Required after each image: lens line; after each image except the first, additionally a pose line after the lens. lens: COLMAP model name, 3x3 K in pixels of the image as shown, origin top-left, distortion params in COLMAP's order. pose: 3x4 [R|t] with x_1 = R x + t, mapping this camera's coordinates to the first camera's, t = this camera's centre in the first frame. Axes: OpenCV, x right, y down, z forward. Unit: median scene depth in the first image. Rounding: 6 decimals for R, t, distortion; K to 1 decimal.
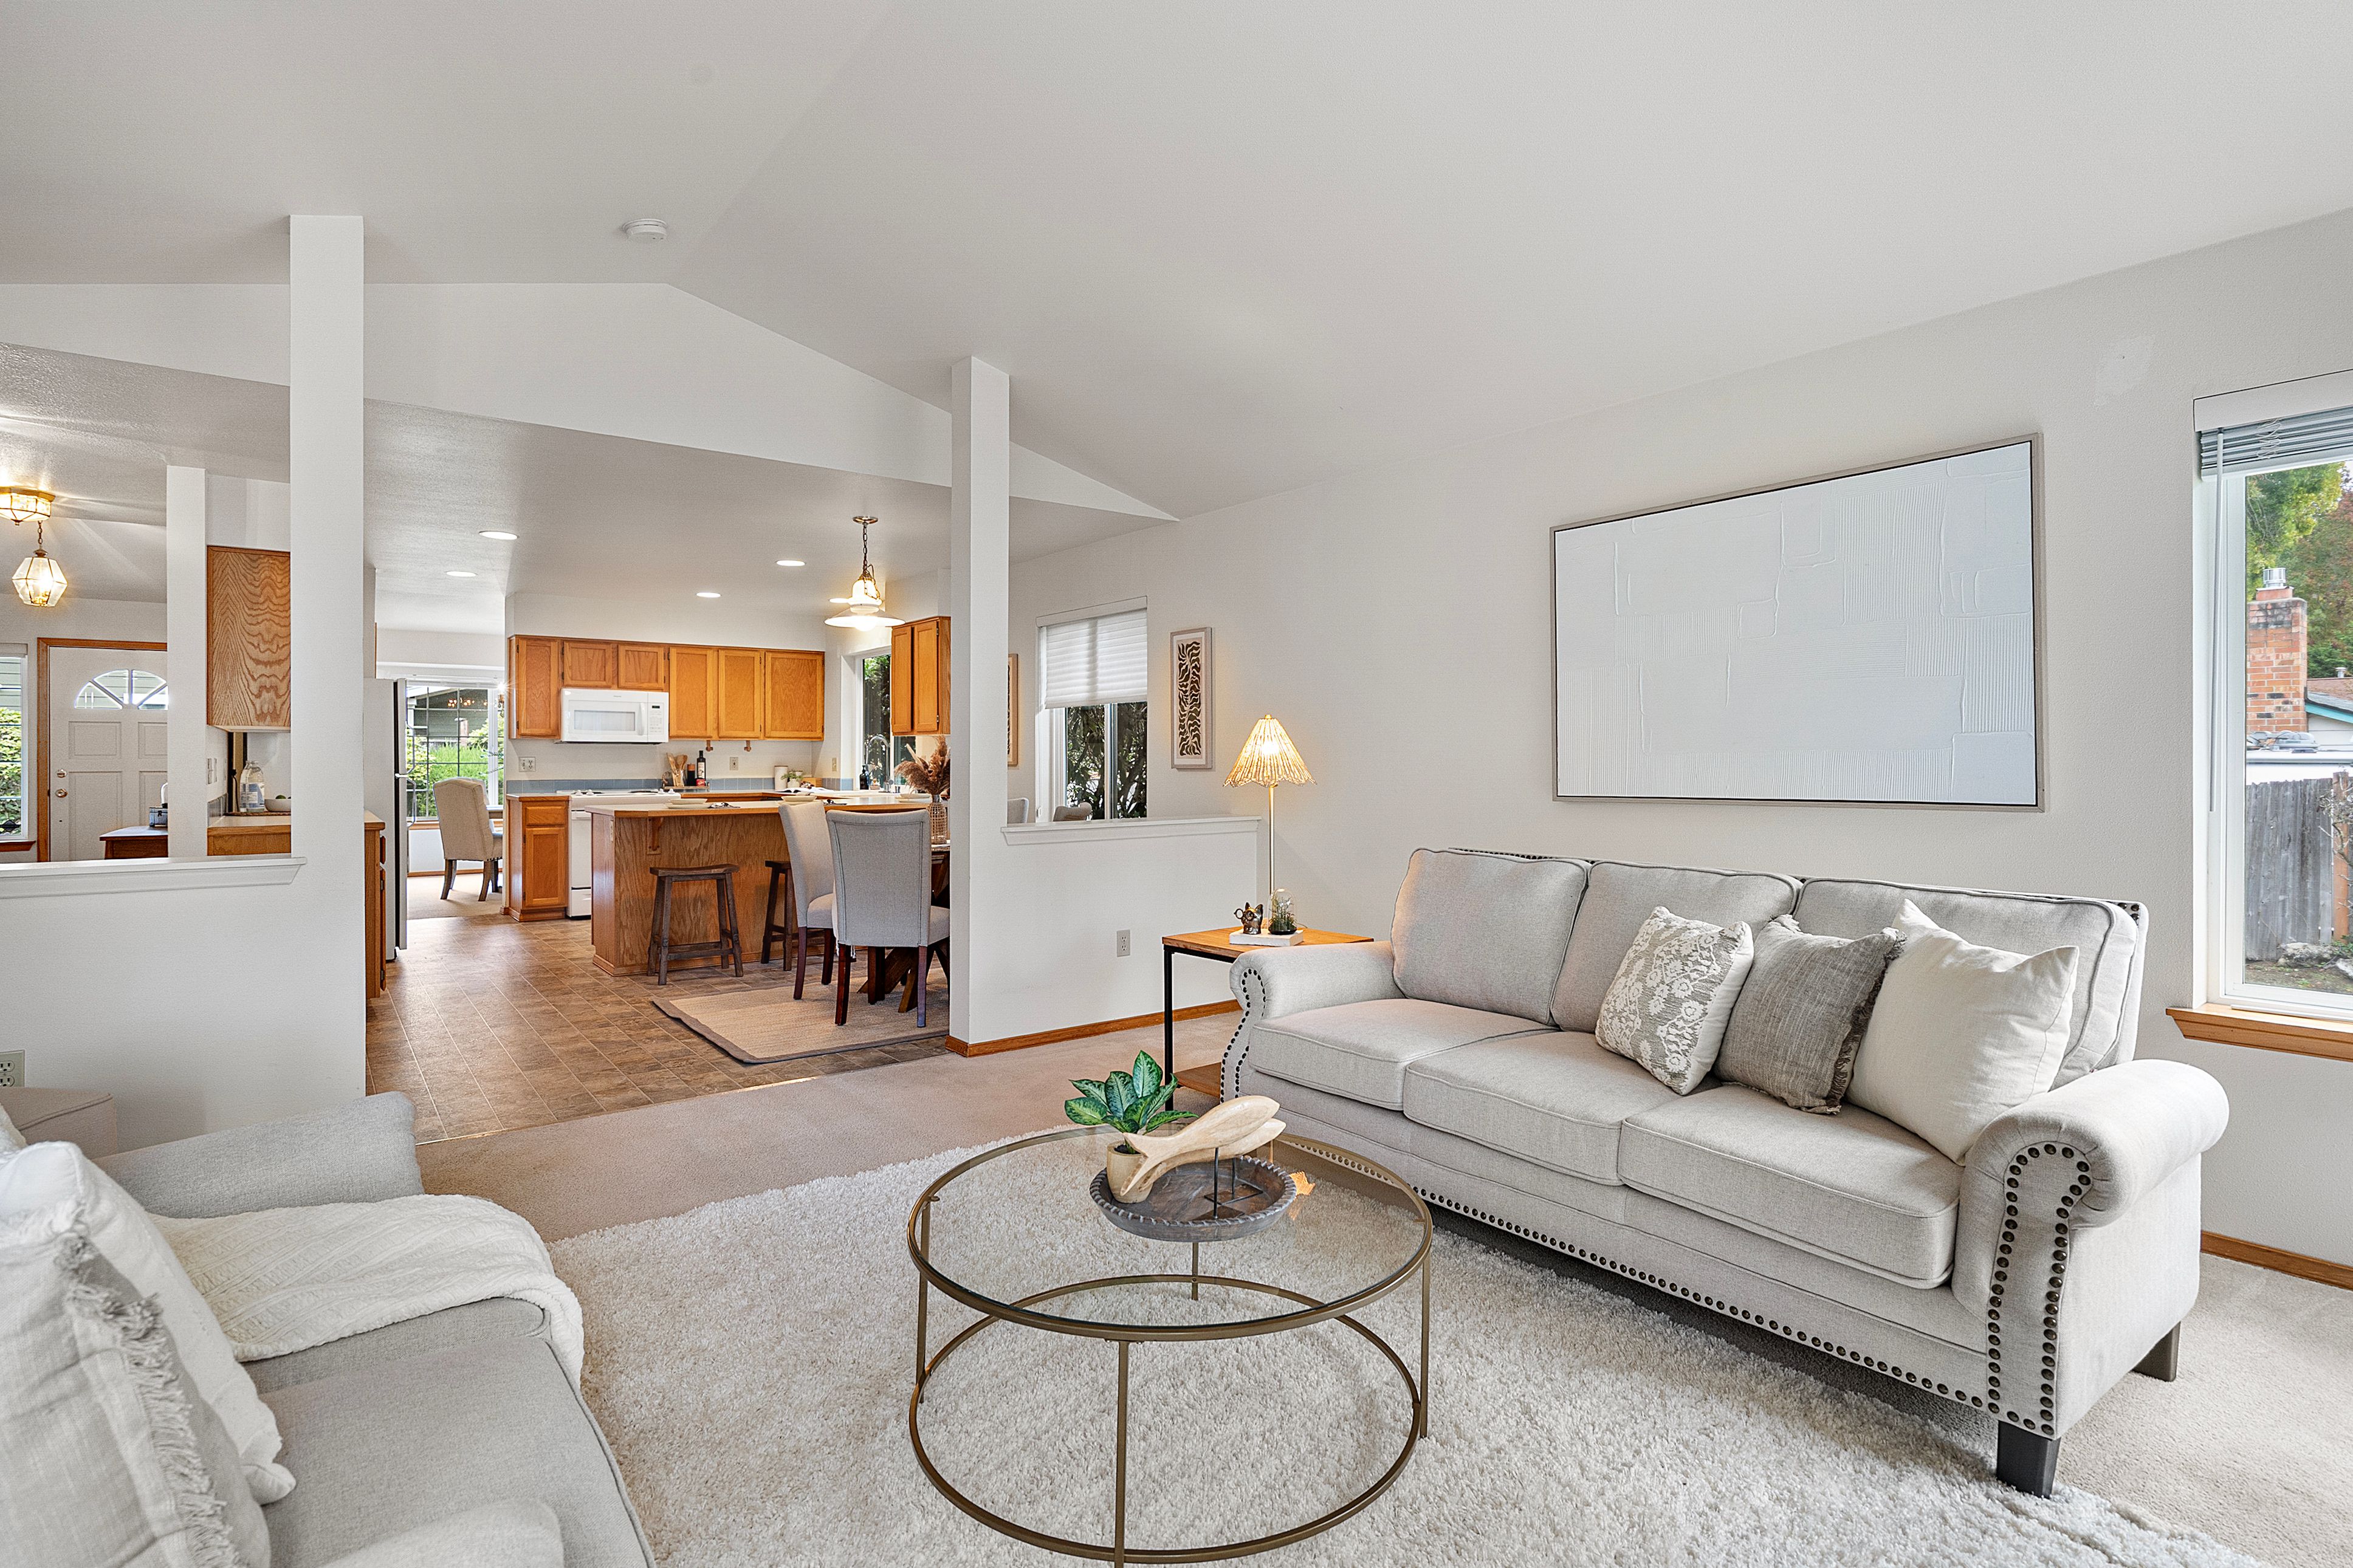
lens RADIAL K [[1164.1, 0, 1177.8], [0, 1164.1, 767.1], [0, 0, 1]] dist [0.000464, -0.000022]
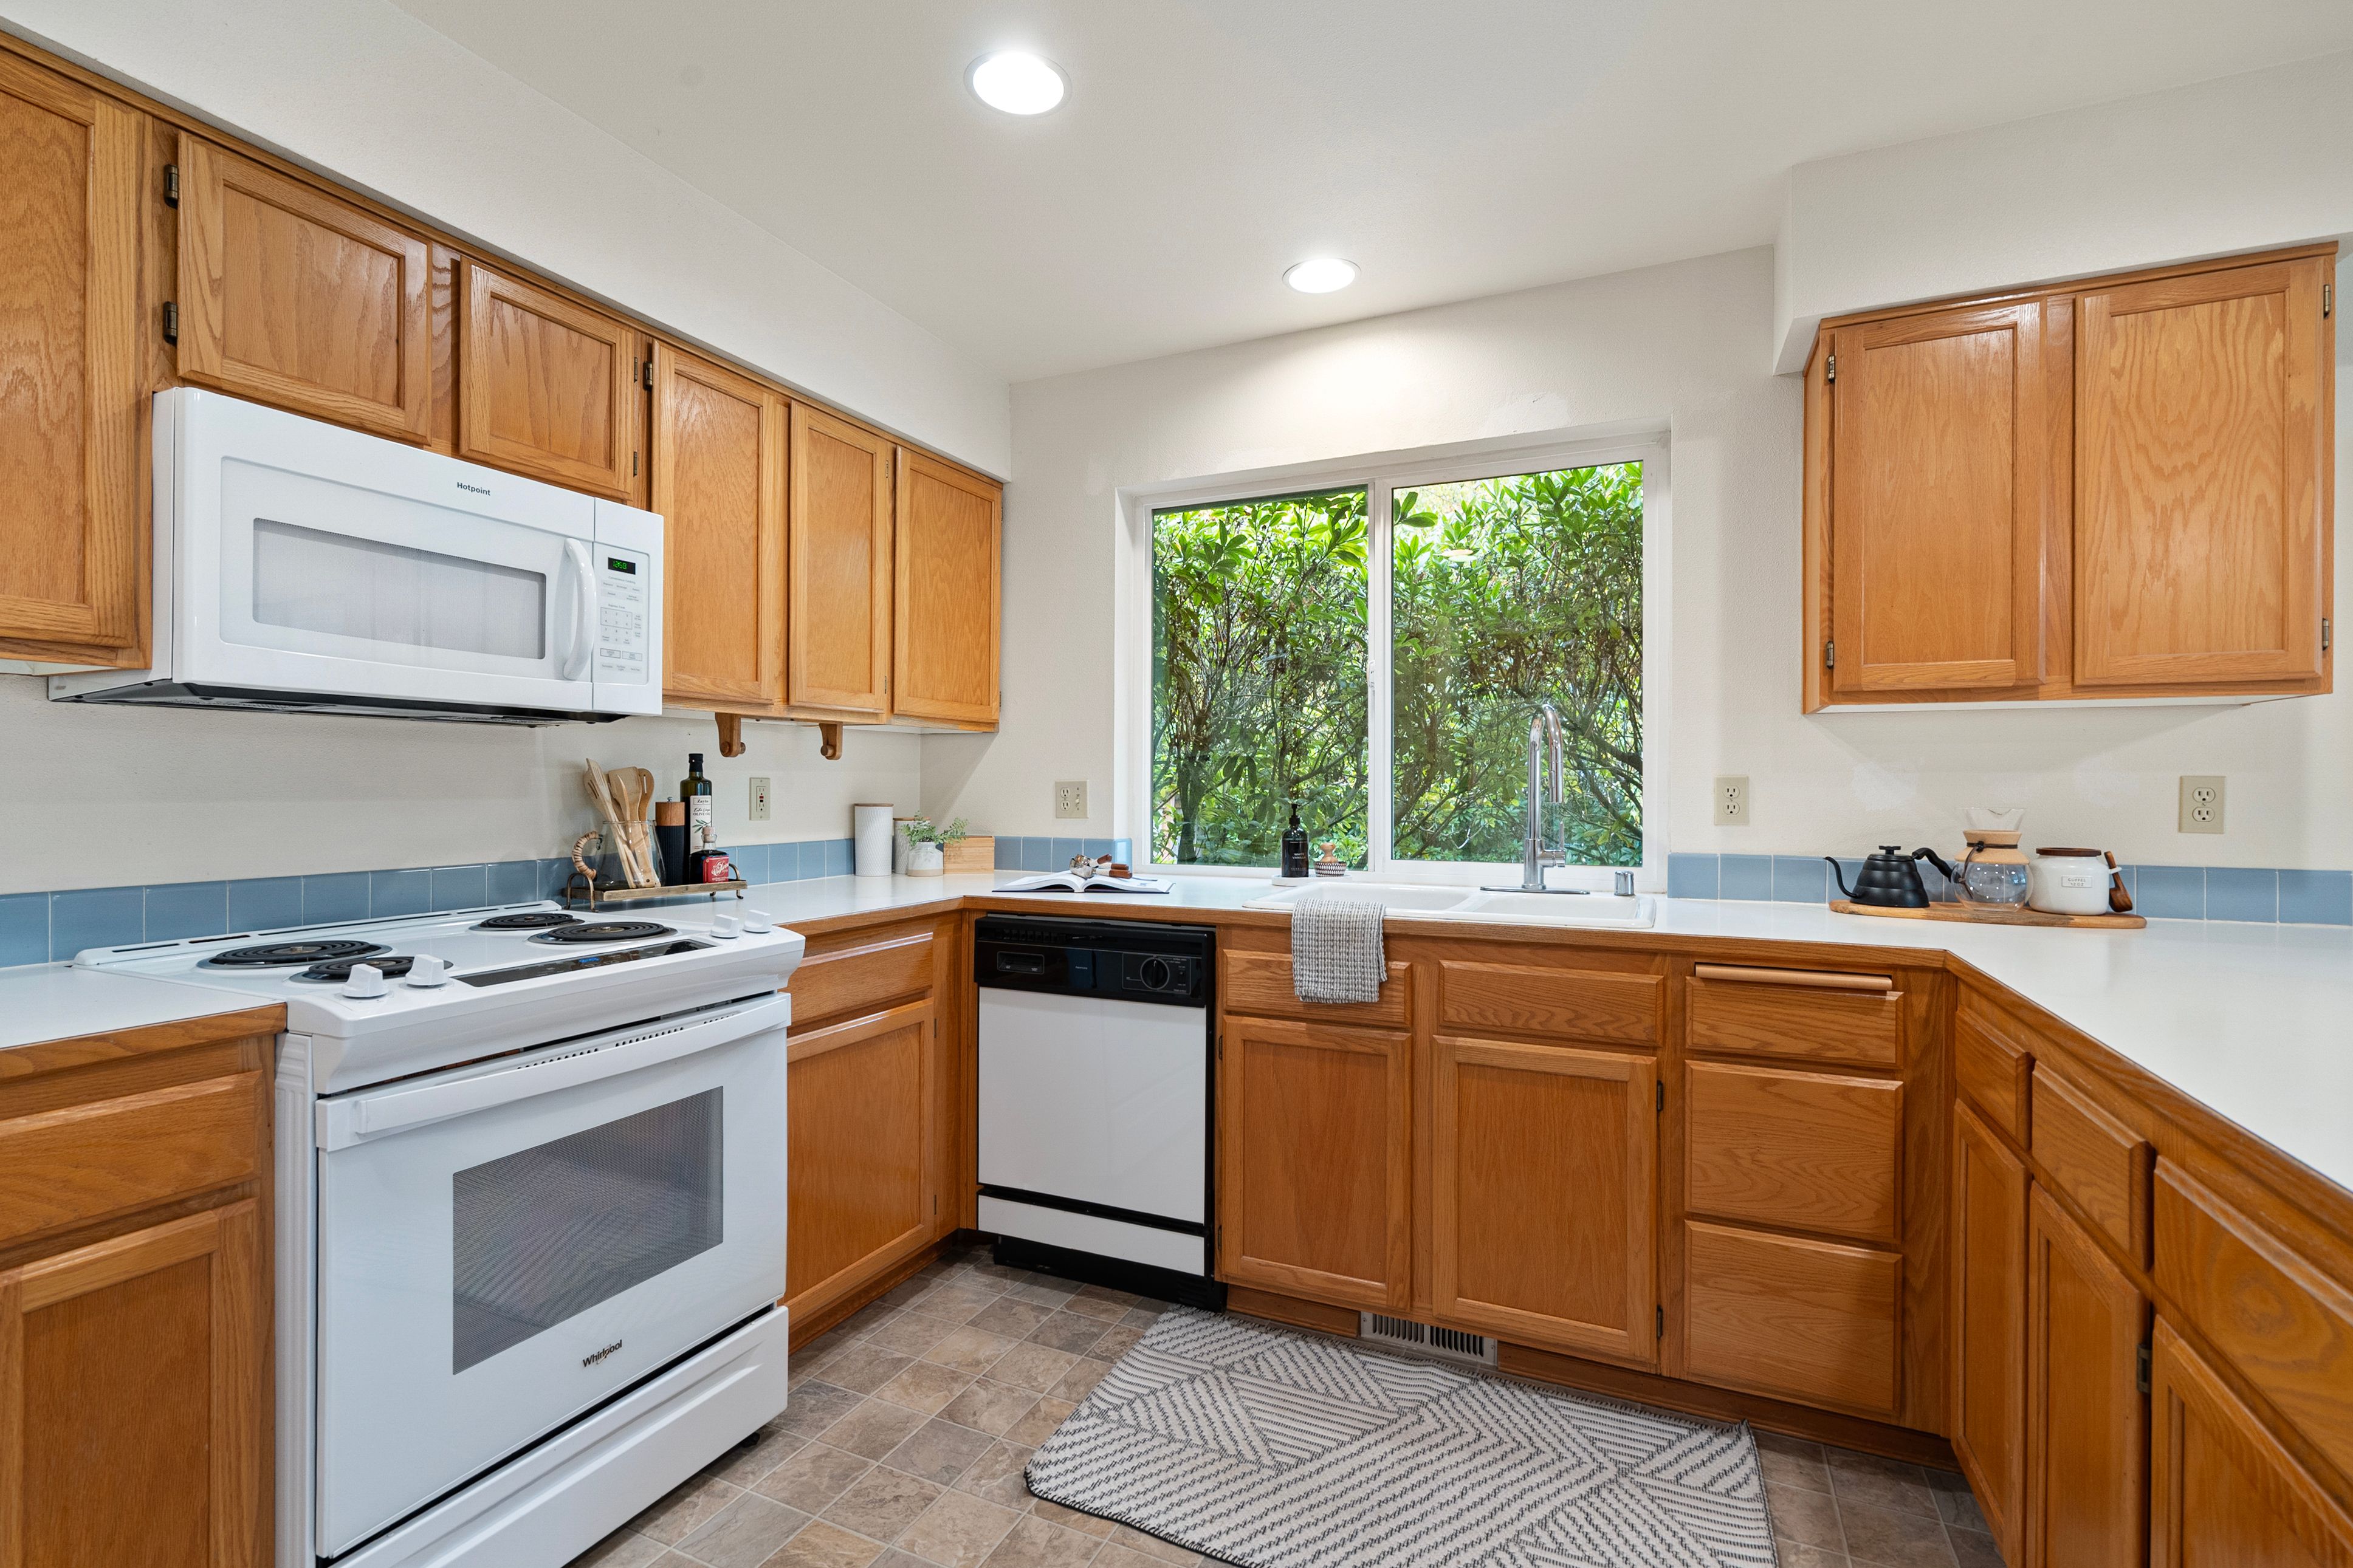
lens RADIAL K [[1077.6, 0, 1176.5], [0, 1077.6, 784.0], [0, 0, 1]] dist [0.002579, 0.000915]
pose [[0.882519, 0.002225, 0.470271, -0.465859], [-0.000296, 0.999991, -0.004175, -0.006144], [-0.470277, 0.003545, 0.882512, 0.774008]]
